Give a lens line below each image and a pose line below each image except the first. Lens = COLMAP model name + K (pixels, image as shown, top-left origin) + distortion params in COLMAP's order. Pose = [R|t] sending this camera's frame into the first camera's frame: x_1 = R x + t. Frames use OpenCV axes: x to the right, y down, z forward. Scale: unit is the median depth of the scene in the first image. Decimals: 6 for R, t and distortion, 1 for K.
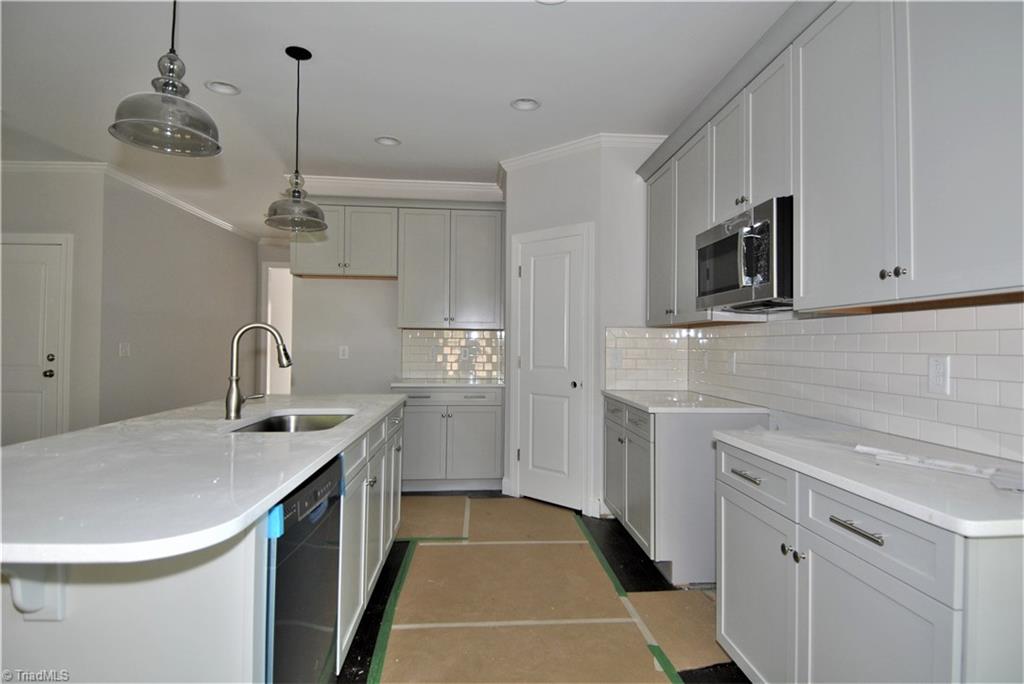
lens RADIAL K [[549.7, 0, 518.5], [0, 549.7, 328.9], [0, 0, 1]] dist [0.058785, -0.064087]
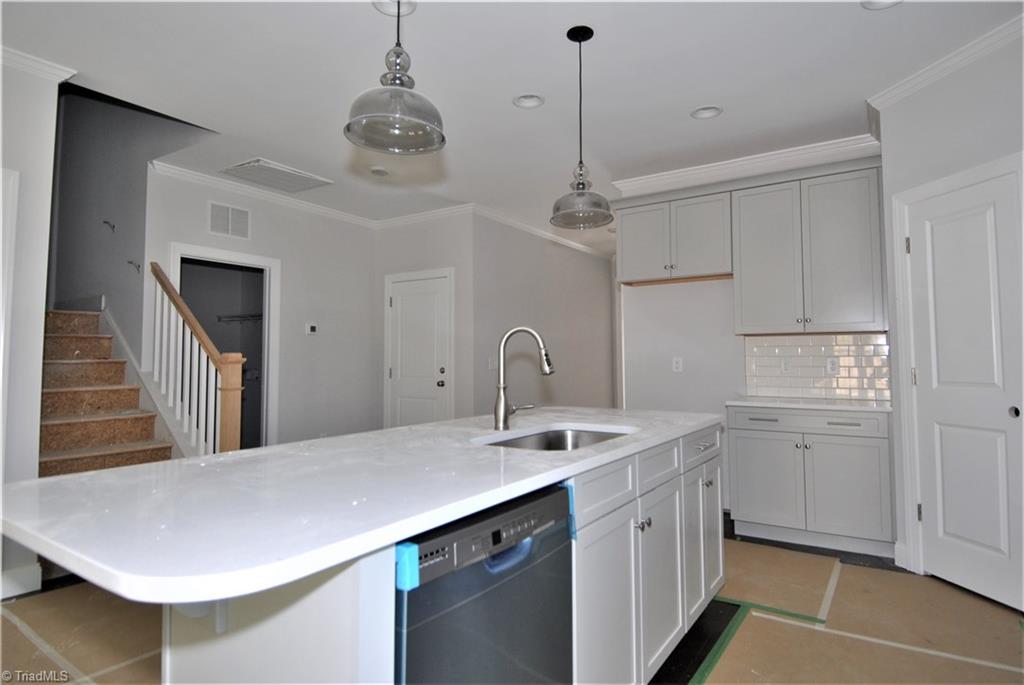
lens RADIAL K [[560.1, 0, 517.6], [0, 560.1, 328.1], [0, 0, 1]] dist [0.048353, -0.053540]
pose [[0.788763, -0.047251, -0.612879, 0.062949], [0.027360, 0.998752, -0.041789, 0.021372], [0.614088, 0.016193, 0.789071, 0.183214]]
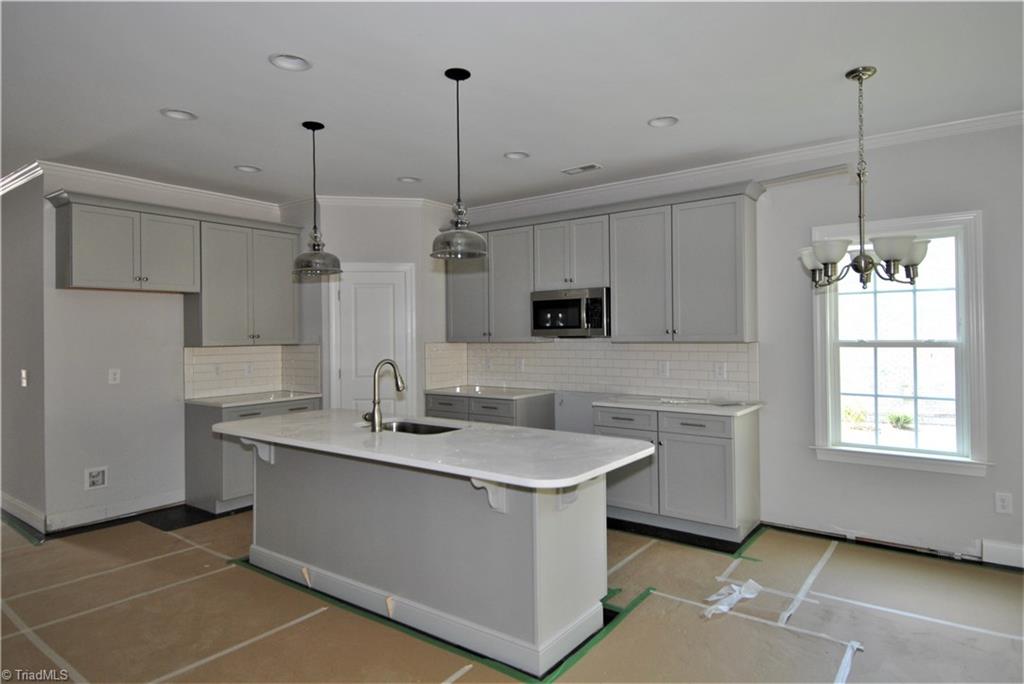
lens RADIAL K [[591.1, 0, 518.0], [0, 591.1, 325.6], [0, 0, 1]] dist [0.060958, -0.064614]
pose [[0.653385, -0.006717, 0.756996, -0.936274], [-0.004516, 0.999908, 0.012770, -0.078871], [-0.757012, -0.011762, 0.653295, -0.138704]]
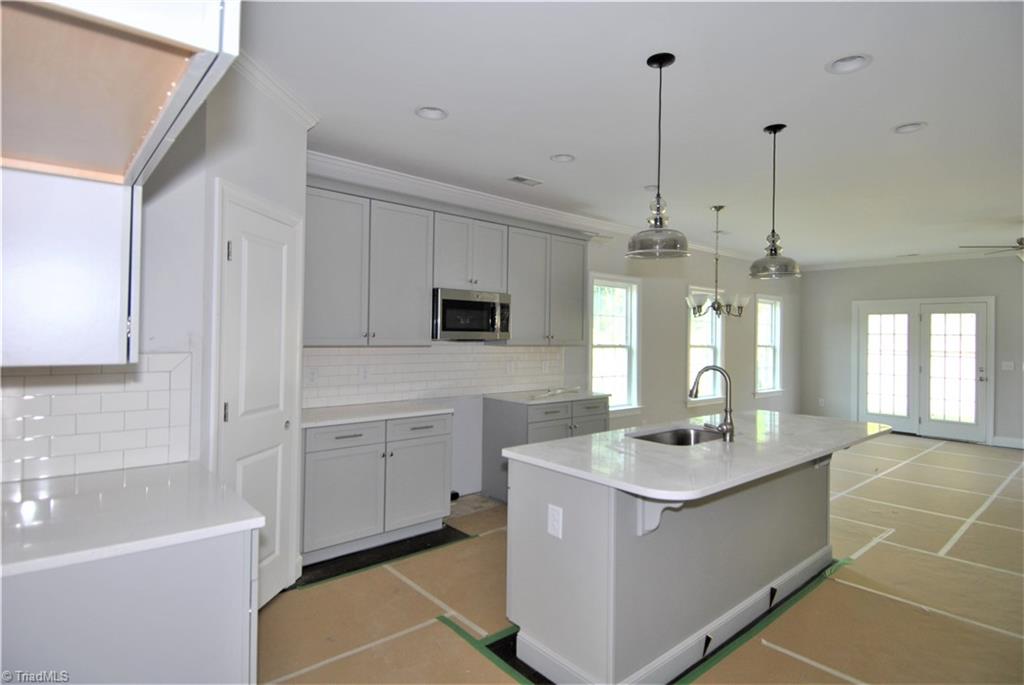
lens RADIAL K [[535.8, 0, 518.8], [0, 535.8, 329.9], [0, 0, 1]] dist [0.053292, -0.055960]
pose [[-0.602641, -0.010516, 0.797943, -0.827972], [-0.045047, 0.998767, -0.020859, -0.033588], [-0.796740, -0.048516, -0.602372, 1.467556]]
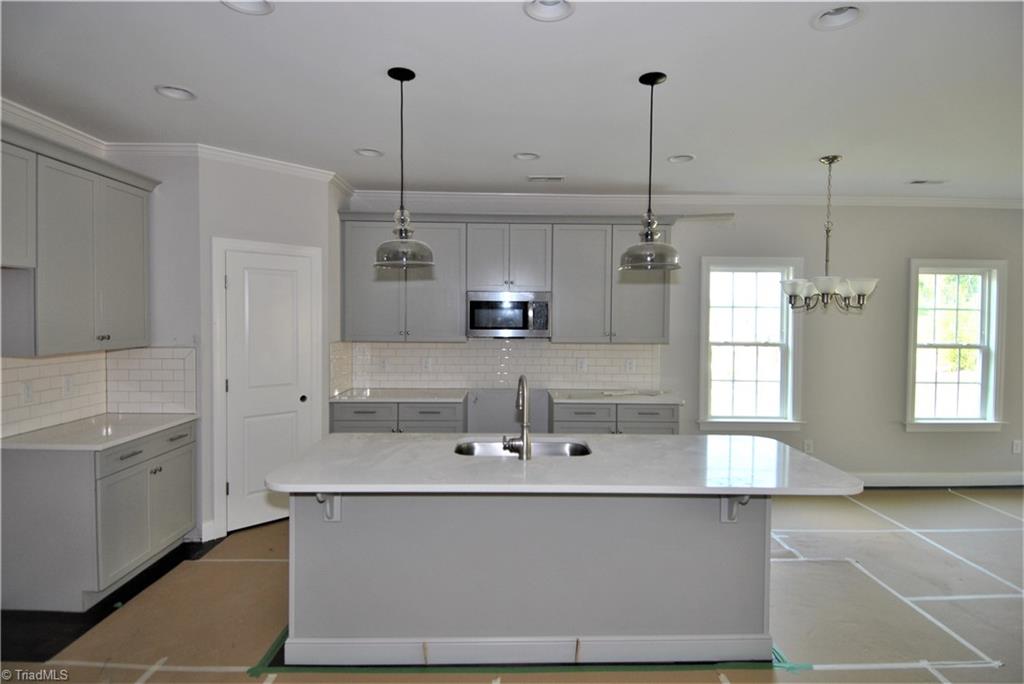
lens RADIAL K [[535.8, 0, 518.8], [0, 535.8, 329.4], [0, 0, 1]] dist [0.053292, -0.055960]
pose [[0.055168, -0.034004, 0.997898, -1.114009], [-0.037777, 0.998633, 0.036118, -0.104512], [-0.997762, -0.039690, 0.053808, 0.652062]]
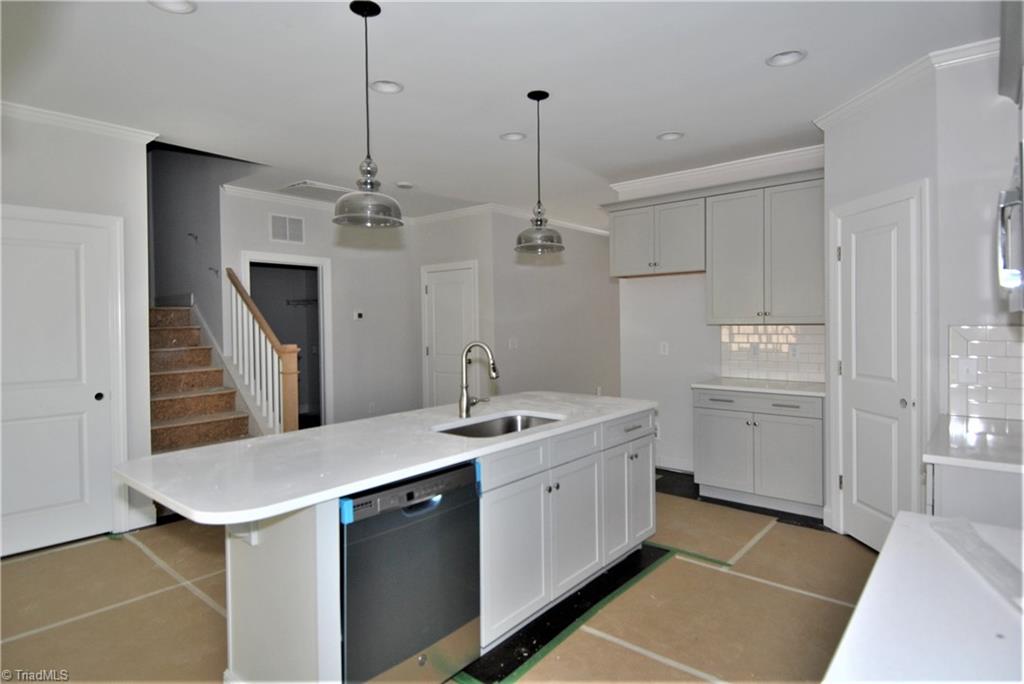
lens RADIAL K [[549.7, 0, 518.5], [0, 549.7, 328.9], [0, 0, 1]] dist [0.058785, -0.064087]
pose [[0.715595, -0.008583, -0.698463, 0.311295], [0.037746, 0.998939, 0.026396, -0.047050], [0.697495, -0.045253, 0.715159, 0.129321]]
